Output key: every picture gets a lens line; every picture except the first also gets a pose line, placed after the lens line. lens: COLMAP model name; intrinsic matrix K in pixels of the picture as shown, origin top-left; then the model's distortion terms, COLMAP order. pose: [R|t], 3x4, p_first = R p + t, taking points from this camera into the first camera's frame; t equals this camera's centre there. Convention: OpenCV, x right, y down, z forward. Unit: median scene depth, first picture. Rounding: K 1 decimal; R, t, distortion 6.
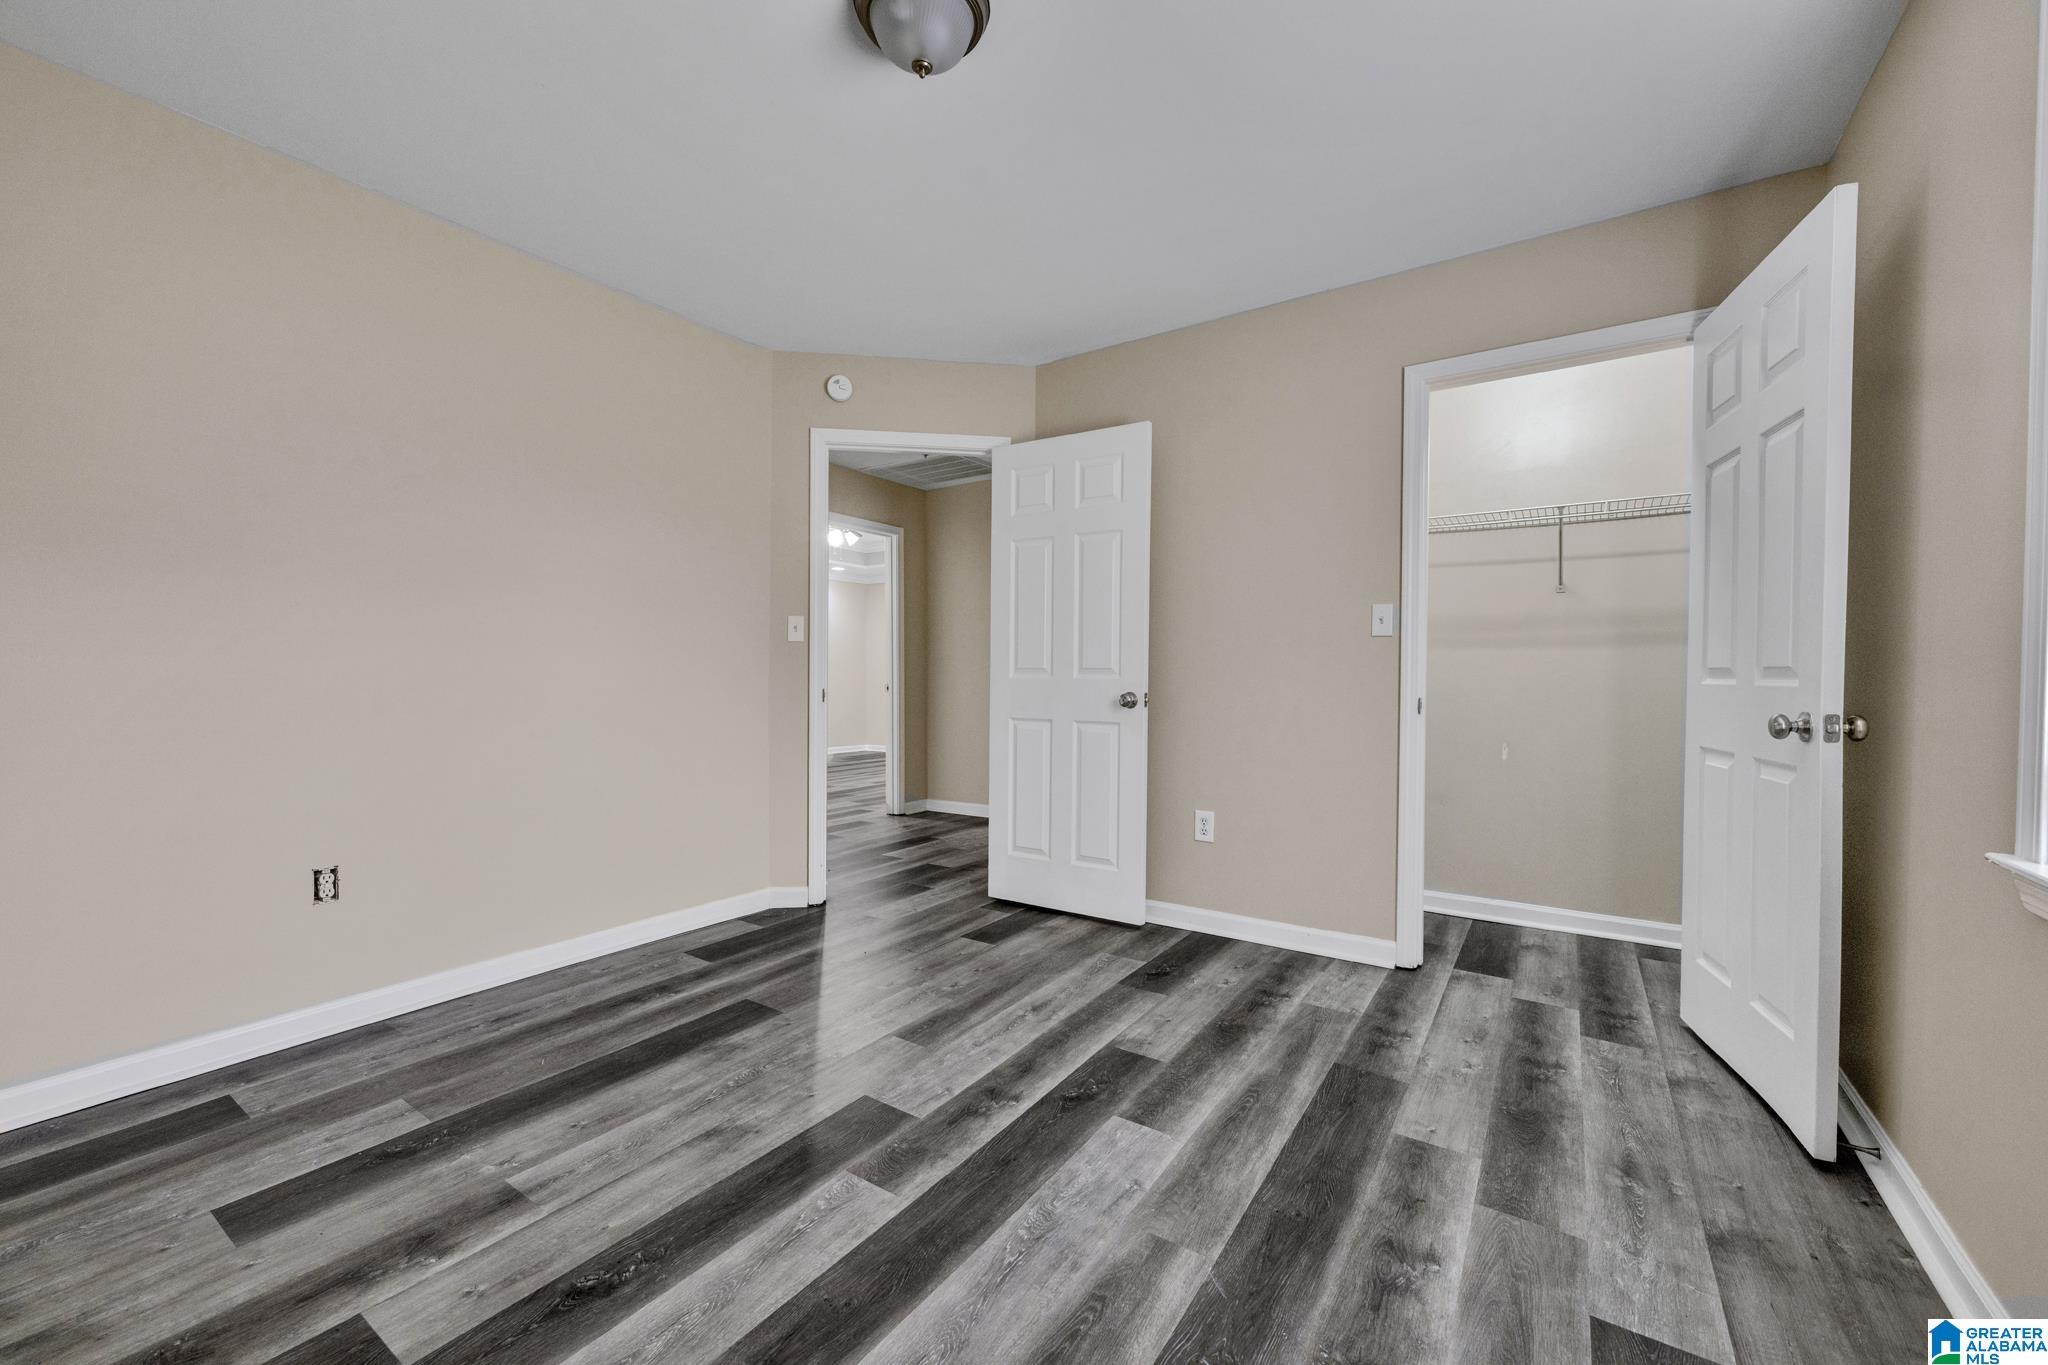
lens RADIAL K [[807.5, 0, 1028.0], [0, 807.5, 689.6], [0, 0, 1]] dist [-0.001080, -0.000030]
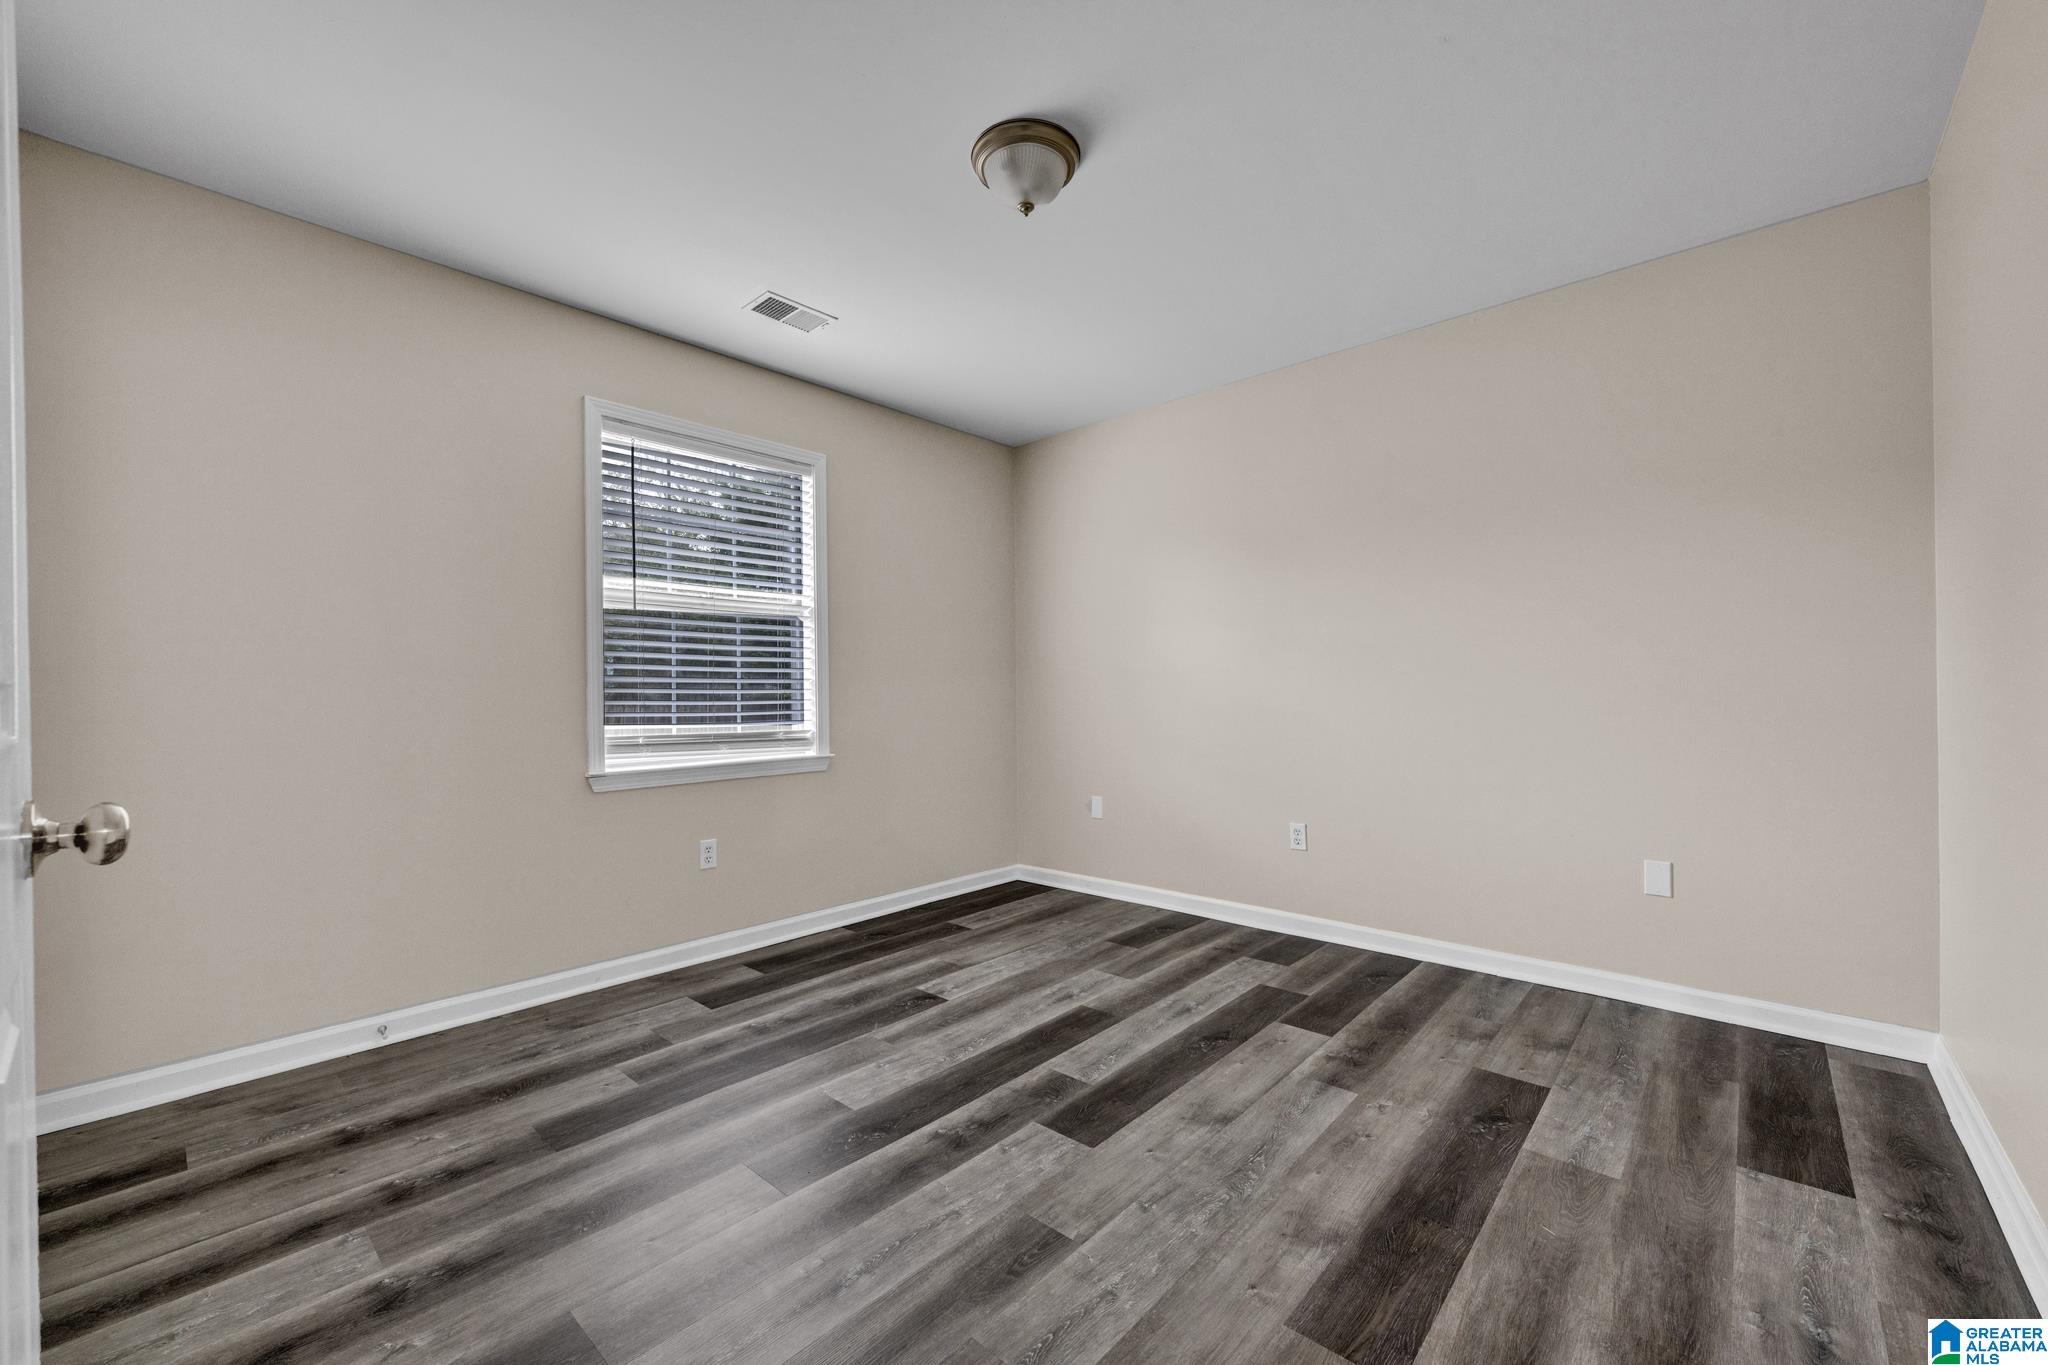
lens RADIAL K [[807.5, 0, 1024.1], [0, 807.5, 688.2], [0, 0, 1]] dist [-0.001080, -0.000030]
pose [[-0.989305, 0.005517, 0.145760, -0.286779], [0.007438, 0.999893, 0.012635, -0.046156], [-0.145674, 0.013585, -0.989239, 2.109087]]
